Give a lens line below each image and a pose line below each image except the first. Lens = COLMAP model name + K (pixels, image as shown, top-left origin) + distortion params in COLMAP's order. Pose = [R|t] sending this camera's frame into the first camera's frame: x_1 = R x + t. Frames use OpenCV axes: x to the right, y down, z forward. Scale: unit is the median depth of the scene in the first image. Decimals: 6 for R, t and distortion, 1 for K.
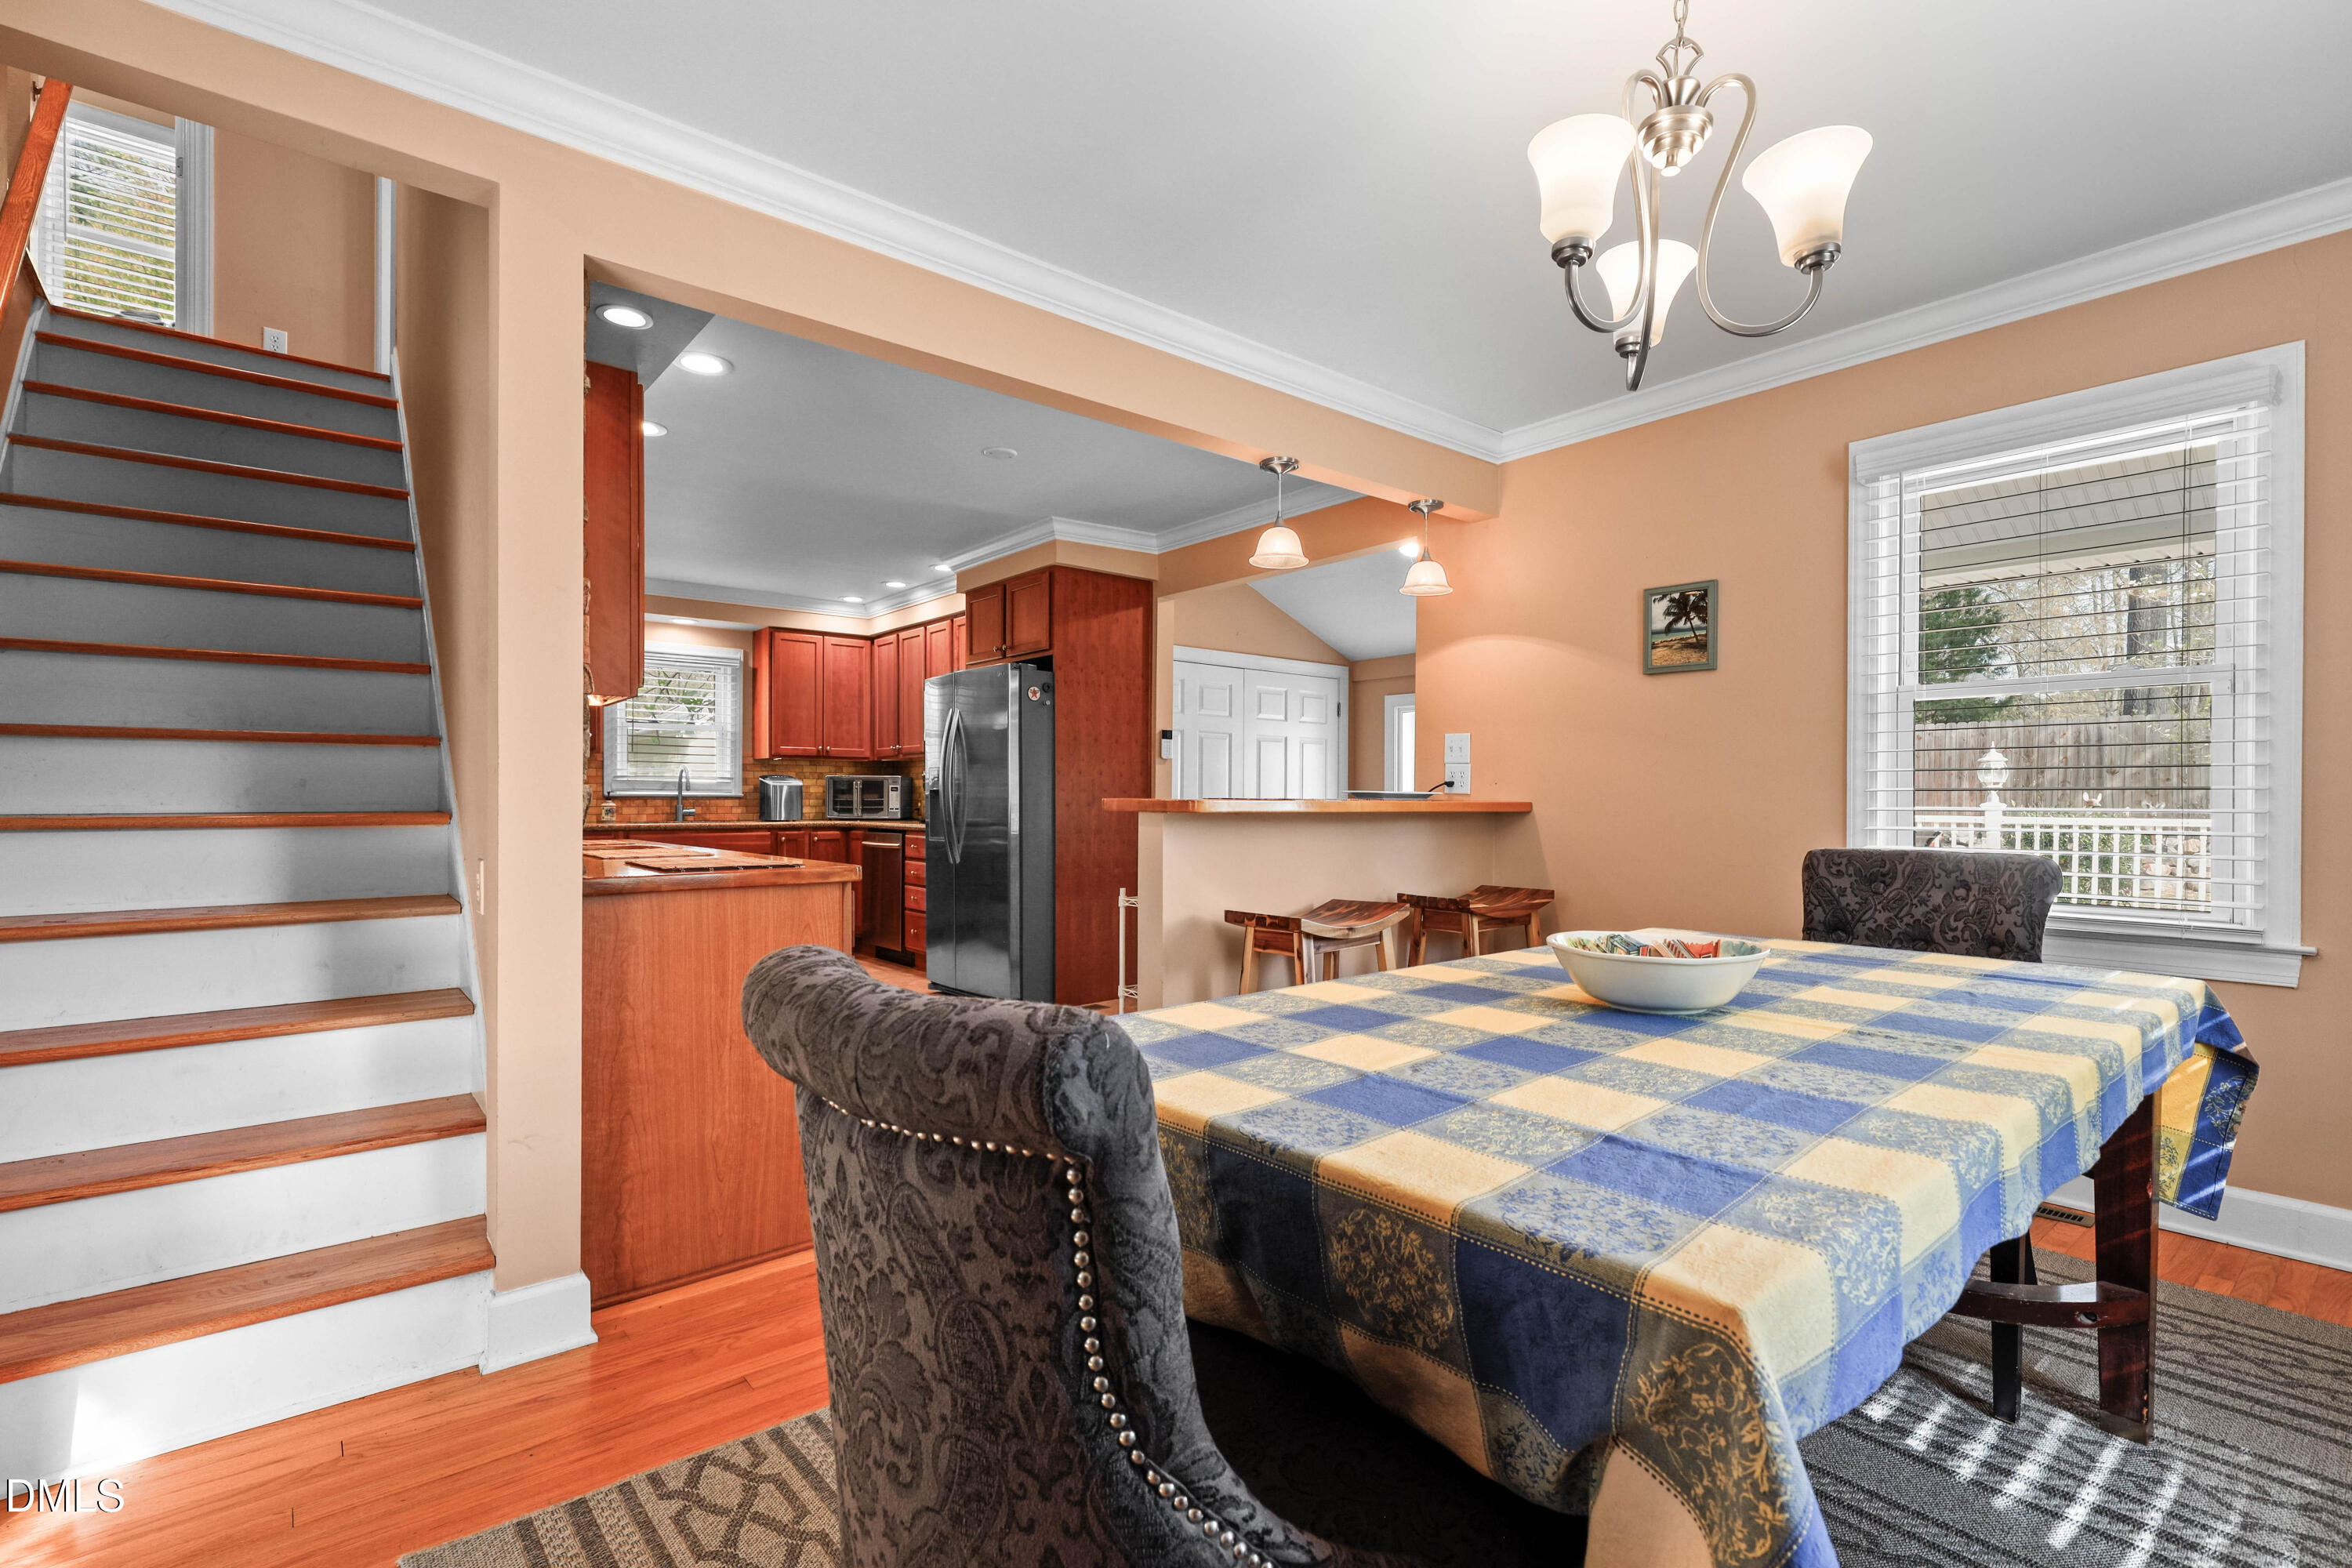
lens RADIAL K [[1067.6, 0, 1184.4], [0, 1067.6, 814.2], [0, 0, 1]] dist [-0.000173, -0.000503]
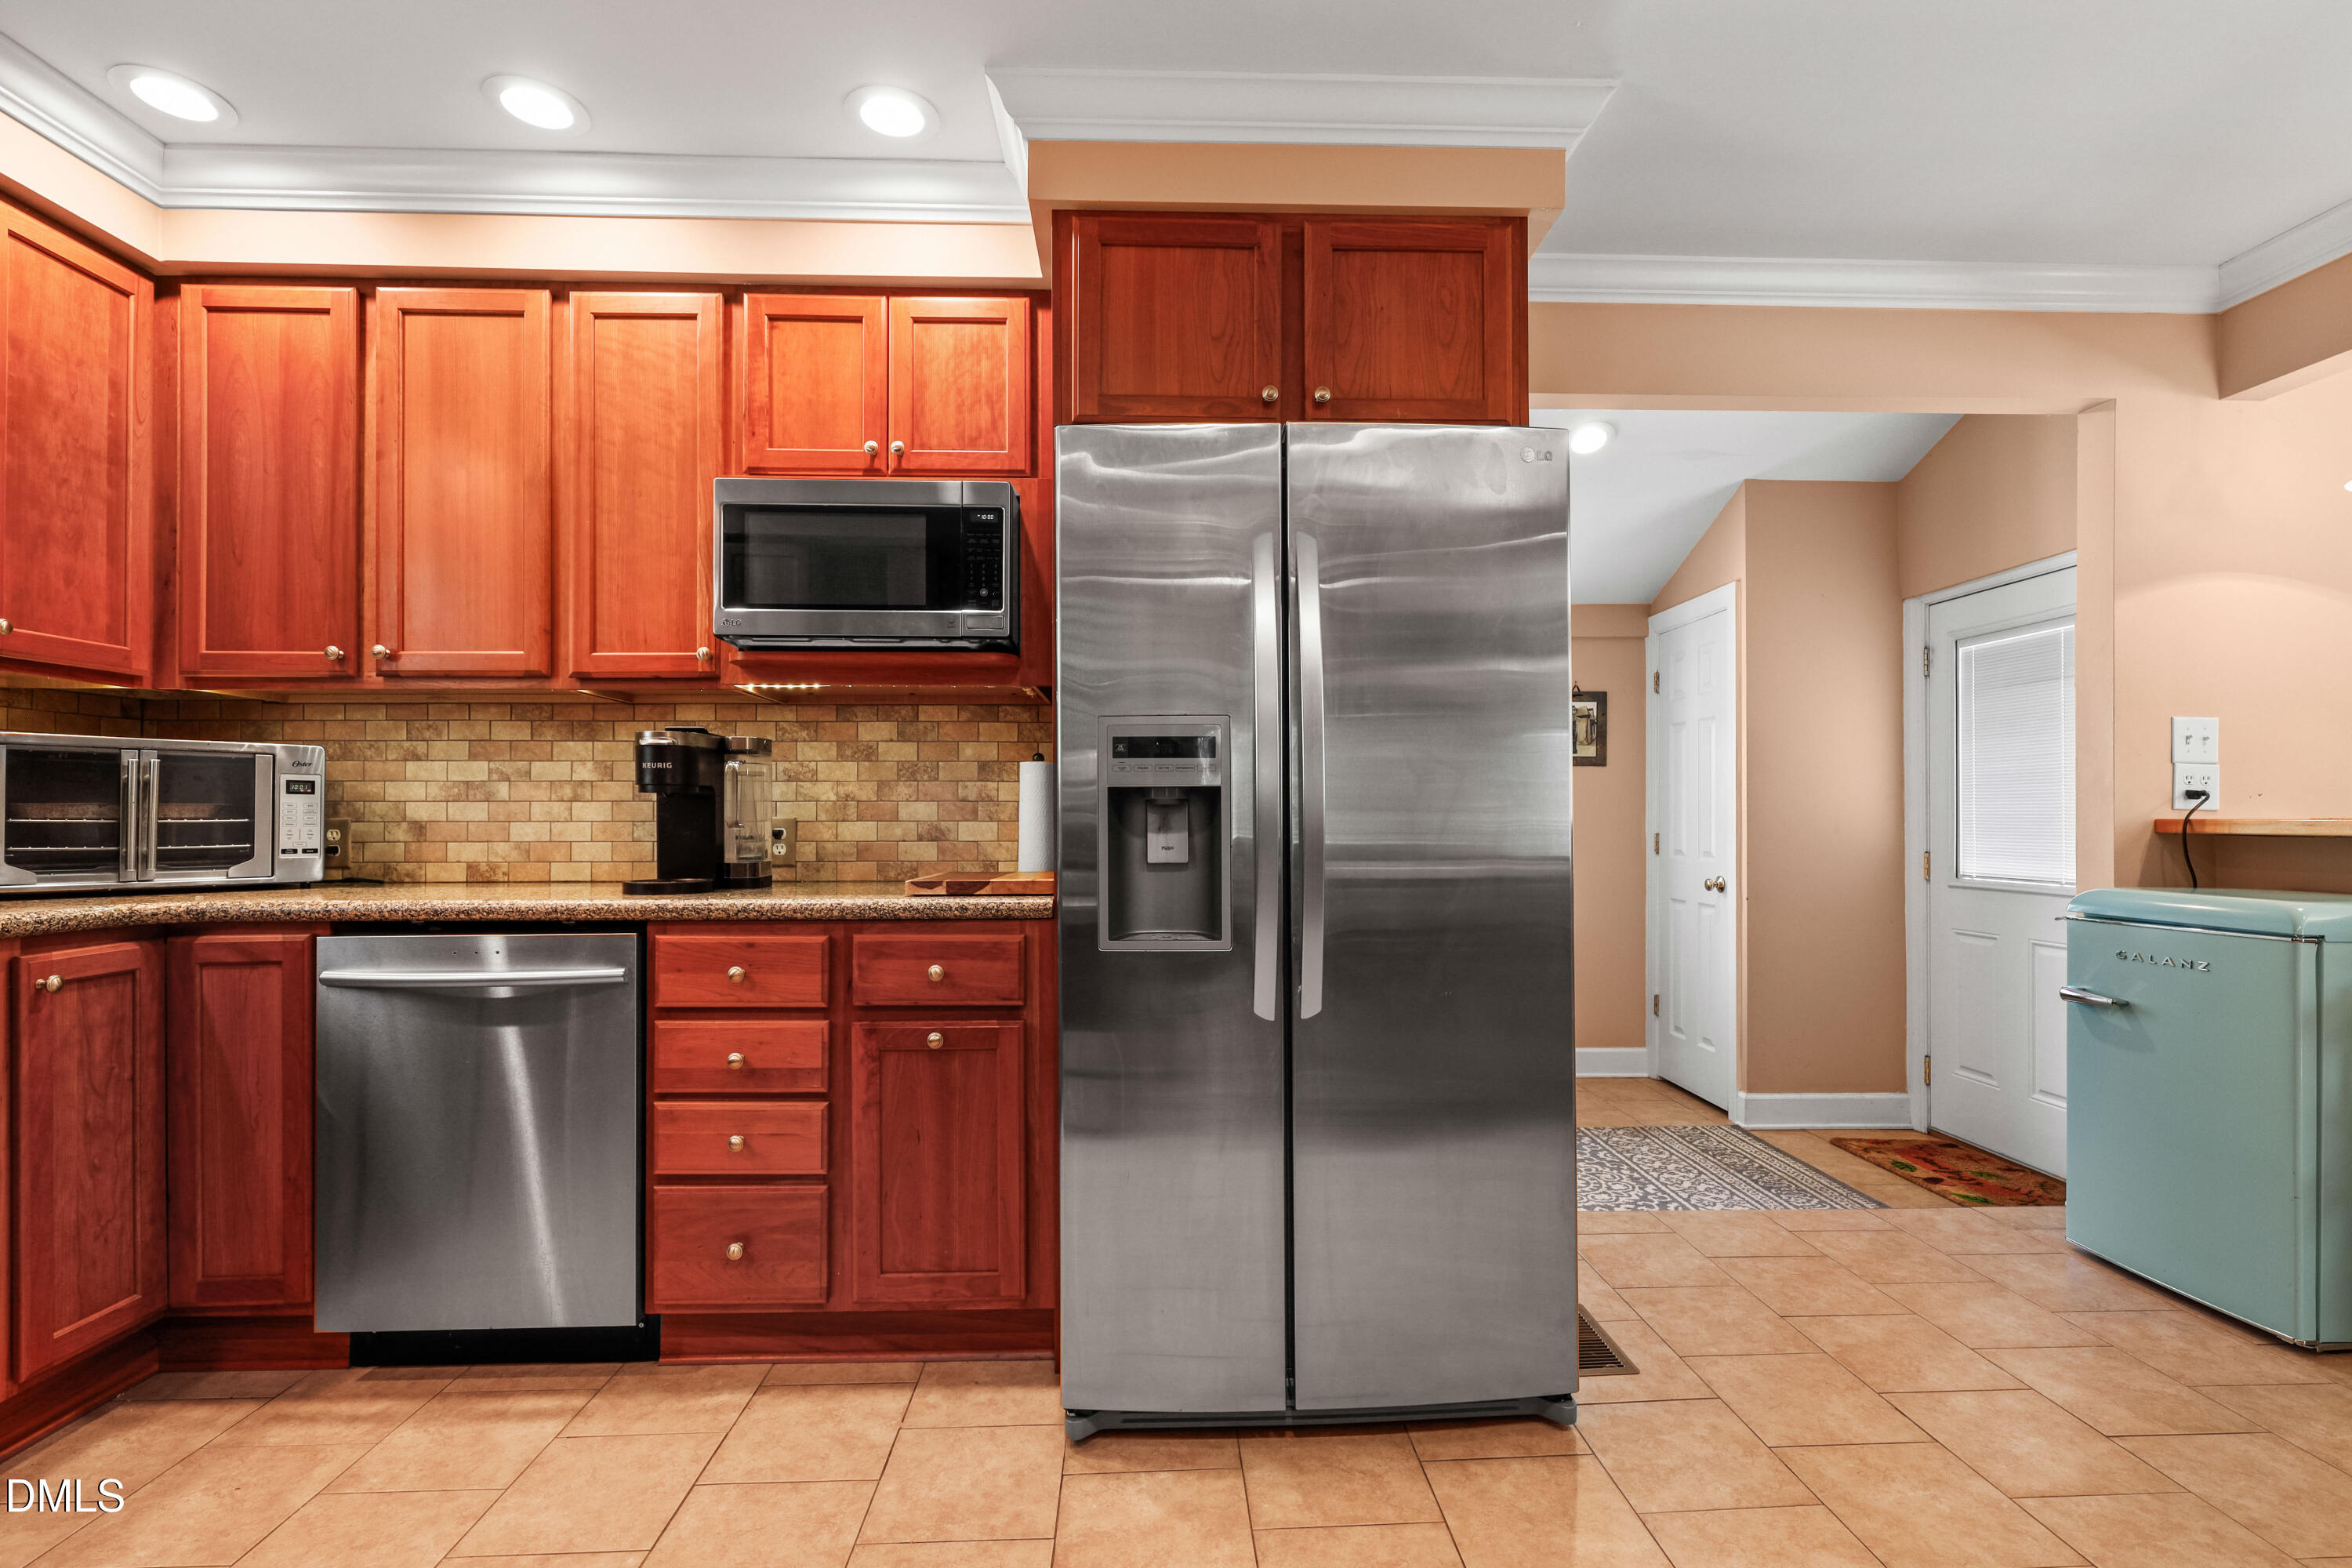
lens RADIAL K [[1057.0, 0, 1176.1], [0, 1057.0, 808.8], [0, 0, 1]] dist [0.003885, -0.000293]
pose [[0.619736, 0.002217, 0.784807, -0.478486], [0.013058, 0.999828, -0.013136, -0.012829], [-0.784701, 0.018389, 0.619601, 0.820793]]
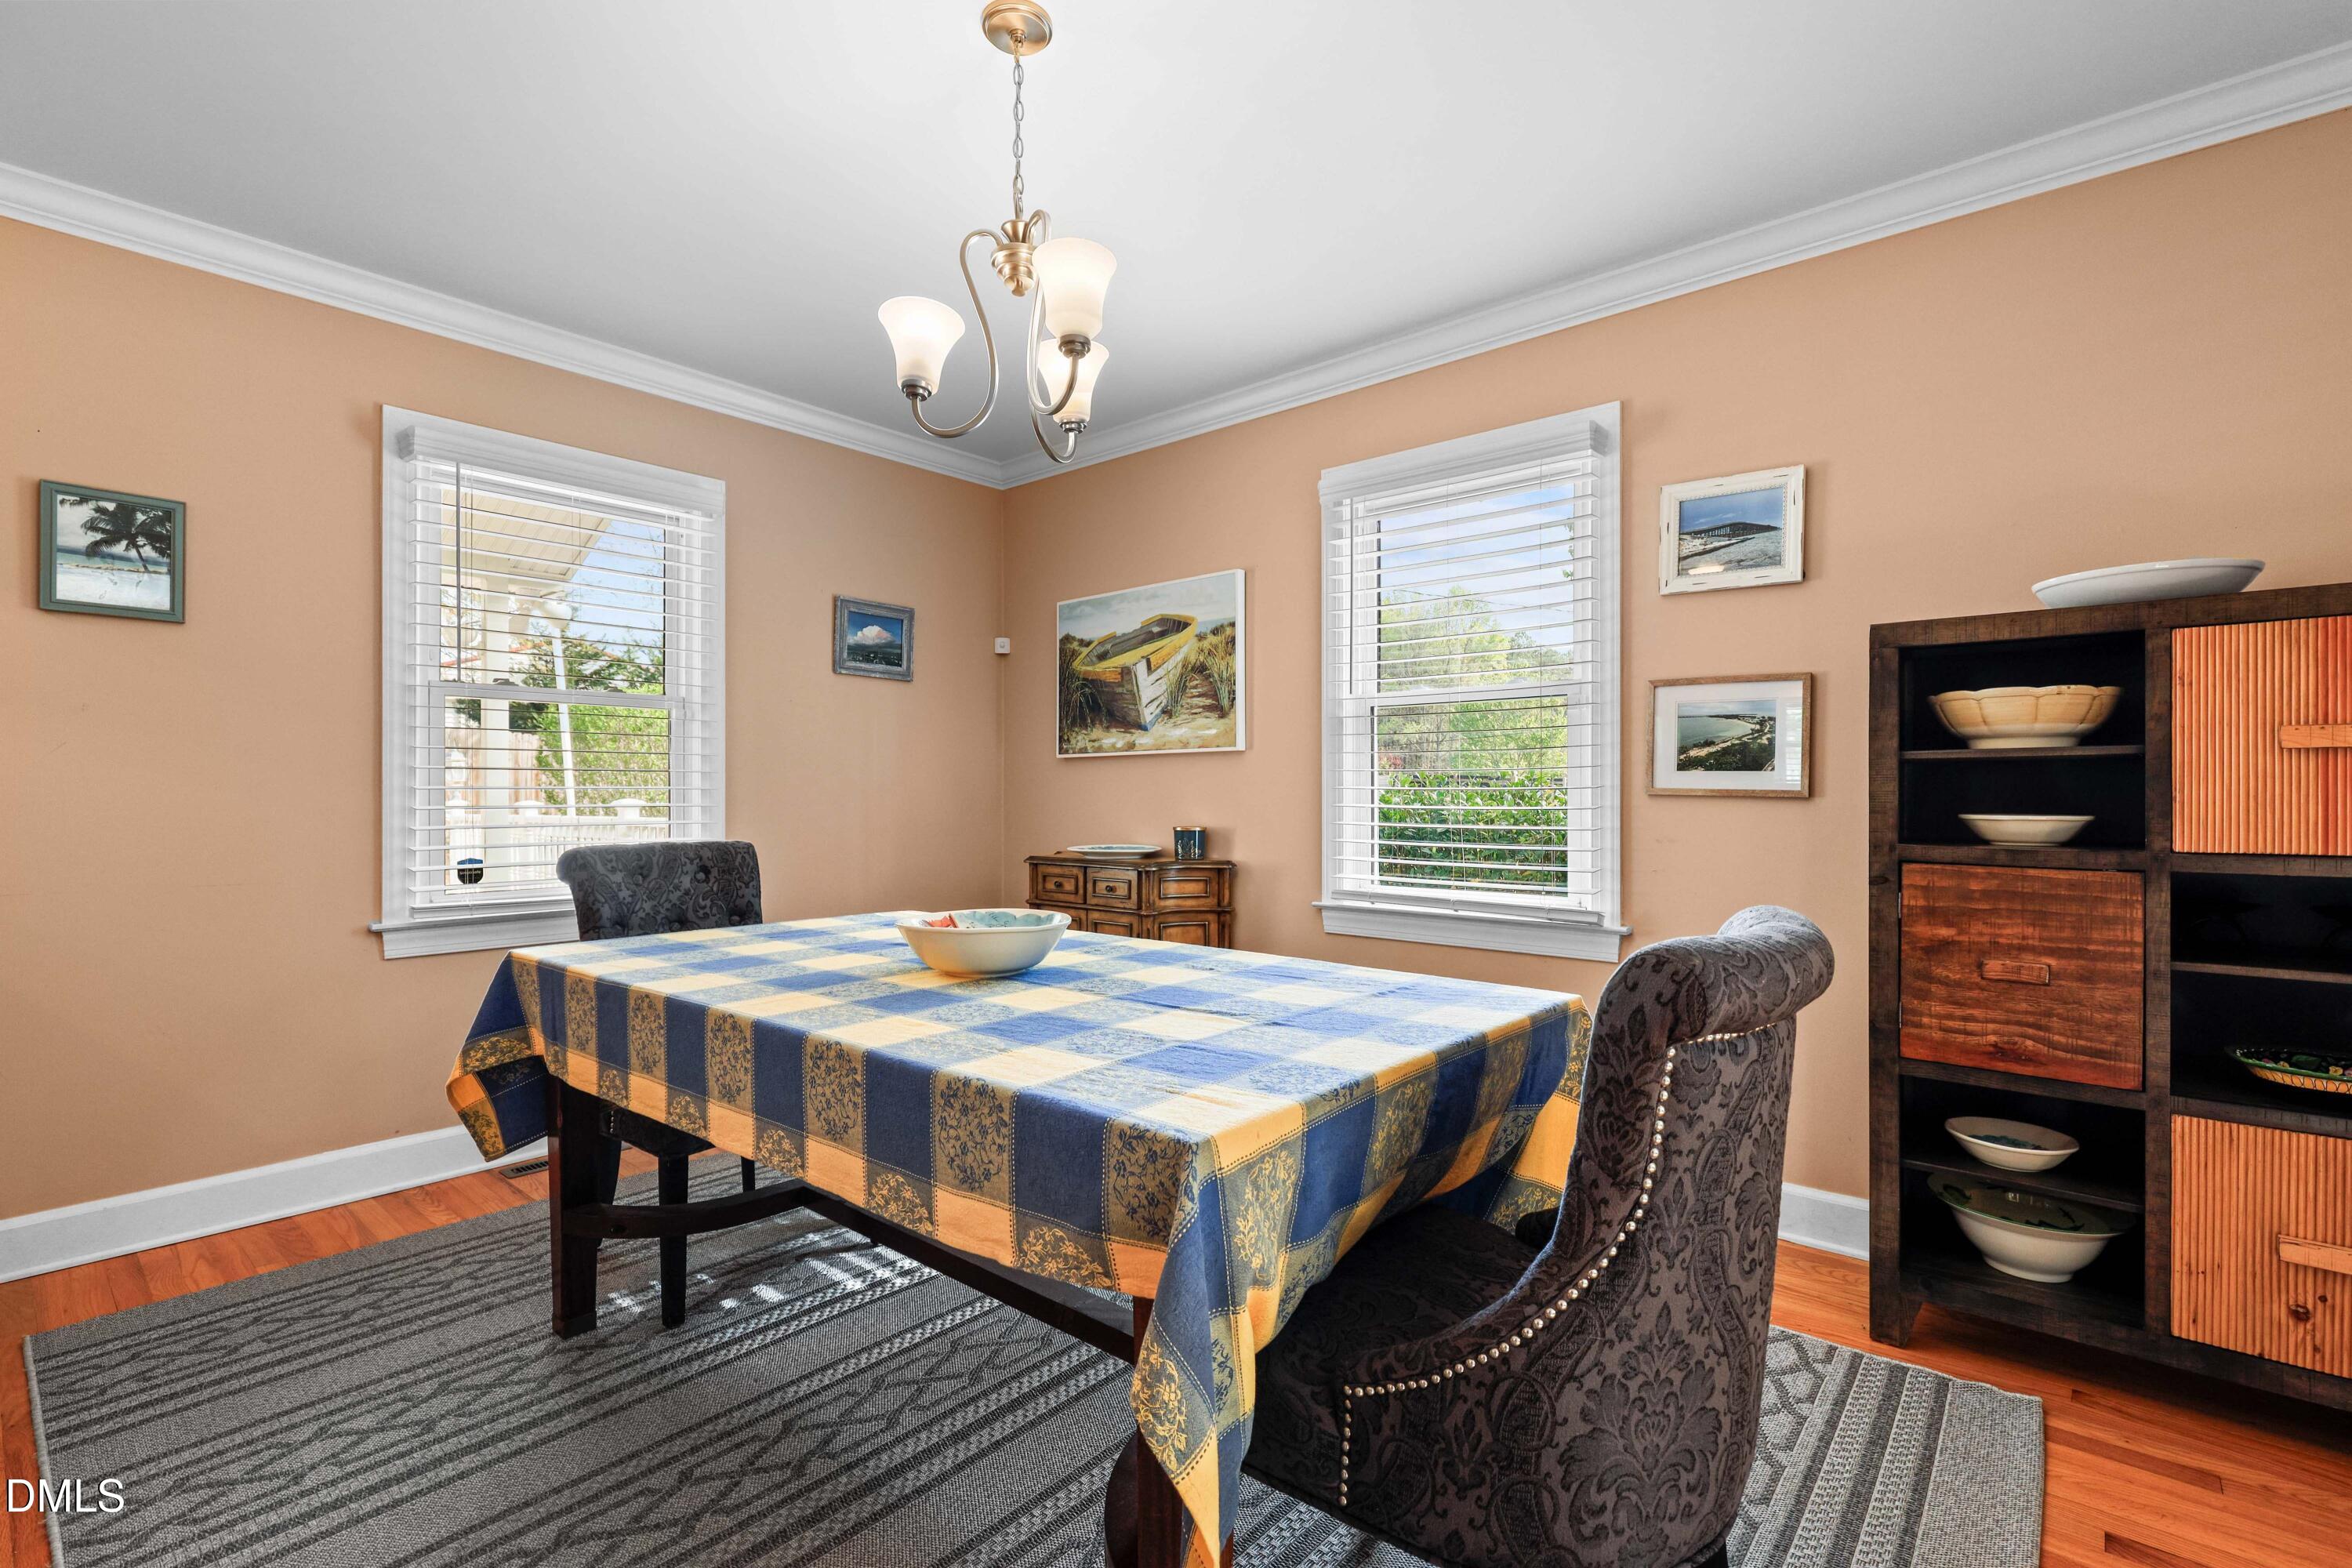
lens RADIAL K [[1061.6, 0, 1182.3], [0, 1061.6, 793.2], [0, 0, 1]] dist [0.002559, -0.000183]
pose [[-0.164205, -0.002002, 0.986424, -0.210503], [0.016447, 0.999853, 0.004767, -0.006165], [-0.986289, 0.017006, -0.164148, 0.268000]]
